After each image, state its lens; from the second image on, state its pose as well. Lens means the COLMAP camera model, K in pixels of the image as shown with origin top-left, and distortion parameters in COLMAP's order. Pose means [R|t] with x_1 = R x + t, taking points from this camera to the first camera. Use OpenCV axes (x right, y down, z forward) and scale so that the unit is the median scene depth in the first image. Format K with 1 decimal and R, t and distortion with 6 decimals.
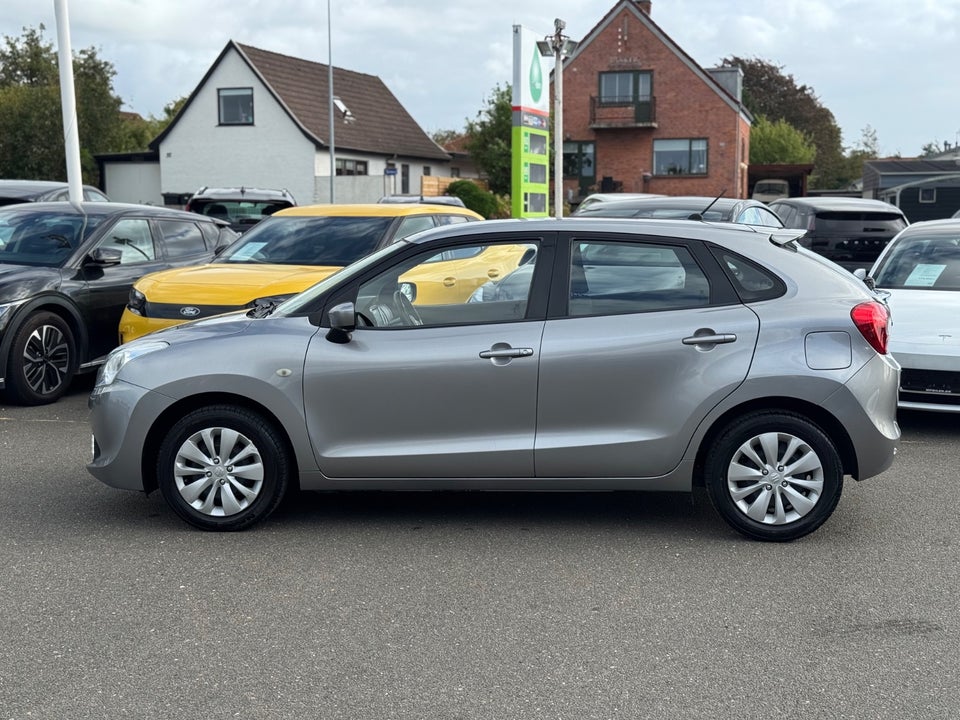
lens RADIAL K [[1294.3, 0, 483.6], [0, 1294.3, 356.1], [0, 0, 1]] dist [0.118276, 0.000000]
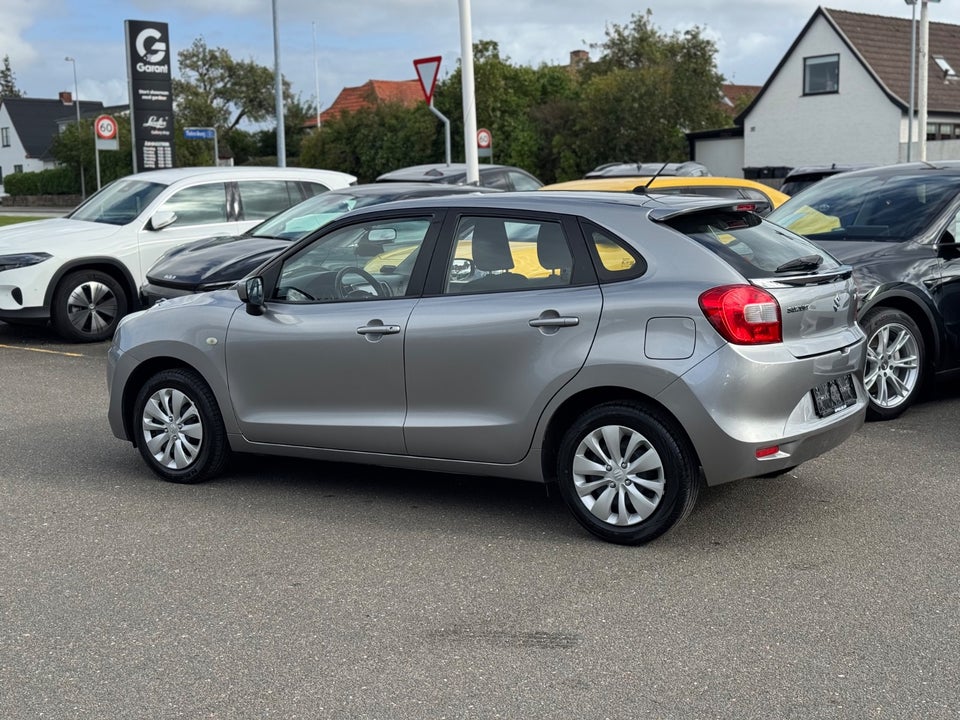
lens RADIAL K [[1294.3, 0, 476.5], [0, 1294.3, 367.0], [0, 0, 1]] dist [0.118276, 0.000000]
pose [[0.886480, 0.045663, -0.460508, 0.530552], [-0.032644, 0.998811, 0.036199, -0.011905], [0.461613, -0.017056, 0.886917, 0.138114]]
